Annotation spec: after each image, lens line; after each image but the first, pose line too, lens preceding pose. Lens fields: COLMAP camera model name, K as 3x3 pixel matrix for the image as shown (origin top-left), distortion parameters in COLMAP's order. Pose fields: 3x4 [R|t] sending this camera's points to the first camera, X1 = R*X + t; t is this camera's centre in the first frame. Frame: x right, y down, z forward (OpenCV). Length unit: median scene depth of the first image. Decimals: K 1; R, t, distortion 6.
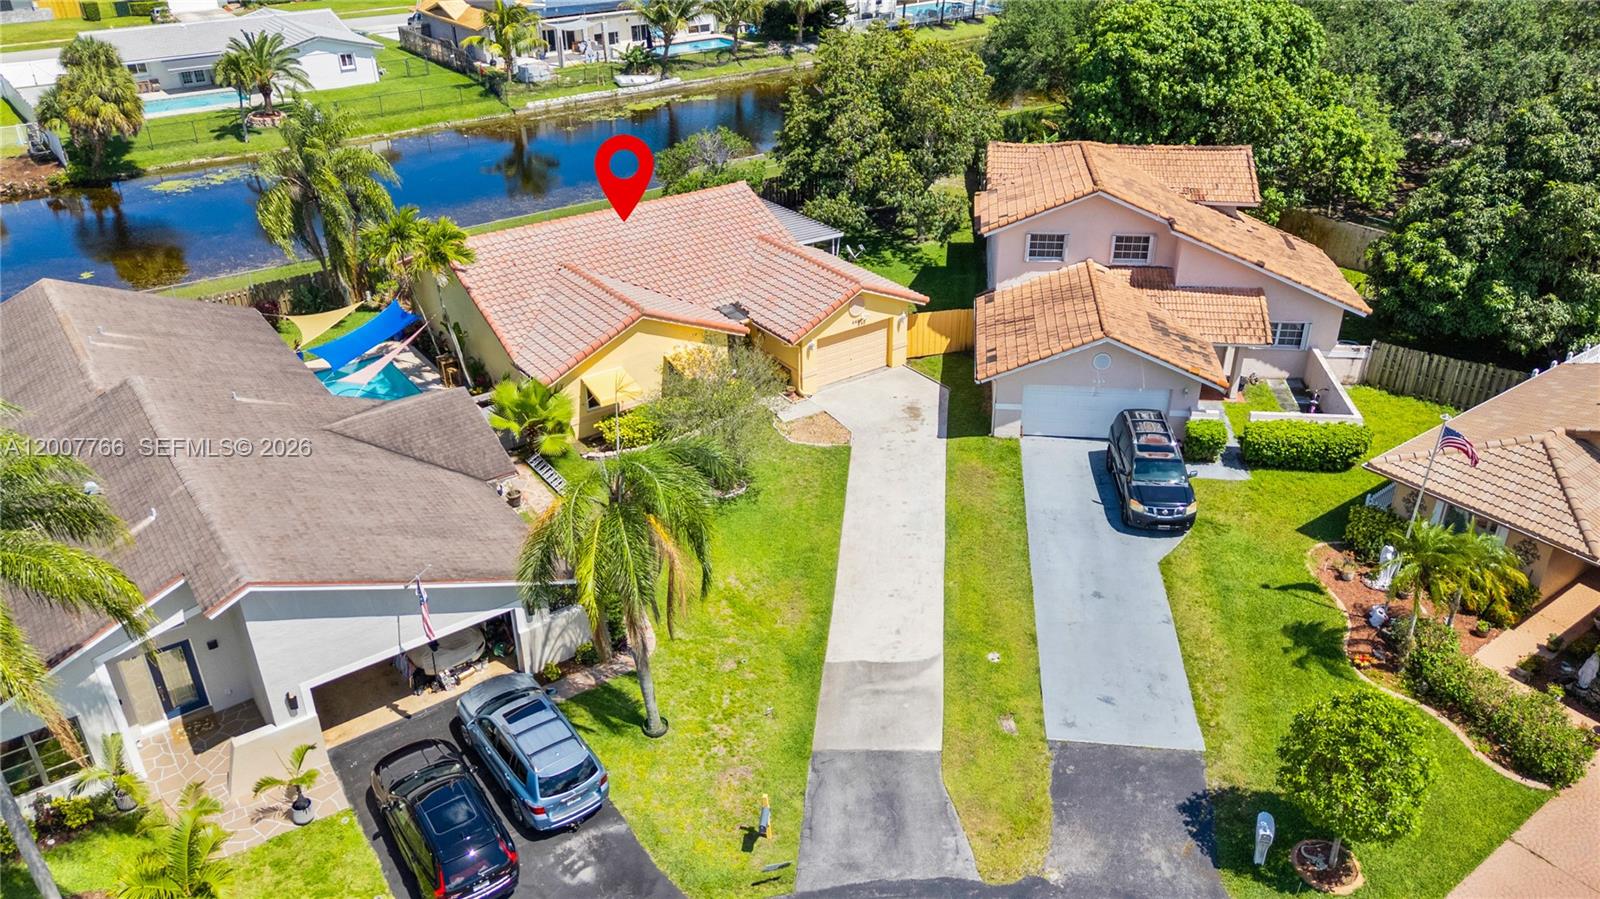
lens RADIAL K [[1173.1, 0, 800.5], [0, 1173.1, 458.0], [0, 0, 1]] dist [0.081200, -0.086802]
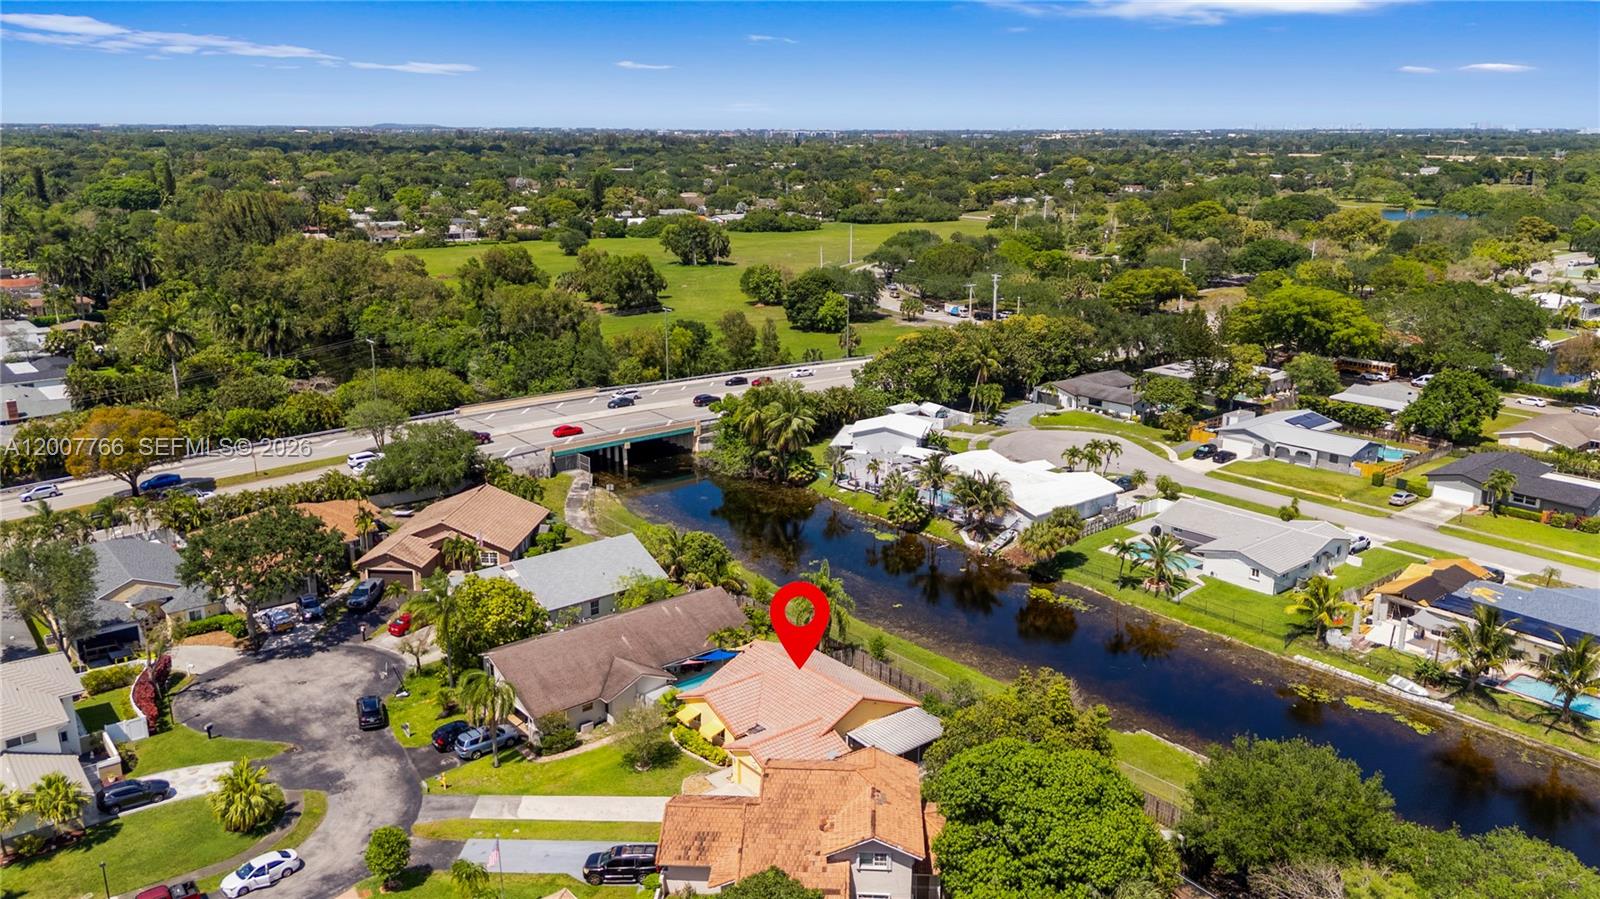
lens RADIAL K [[1173.1, 0, 800.5], [0, 1173.1, 458.0], [0, 0, 1]] dist [0.081200, -0.086802]
pose [[0.068621, 0.279563, -0.957672, 1.777905], [-0.491142, 0.845017, 0.211484, -0.996763], [0.868372, 0.455841, 0.195291, 0.458891]]
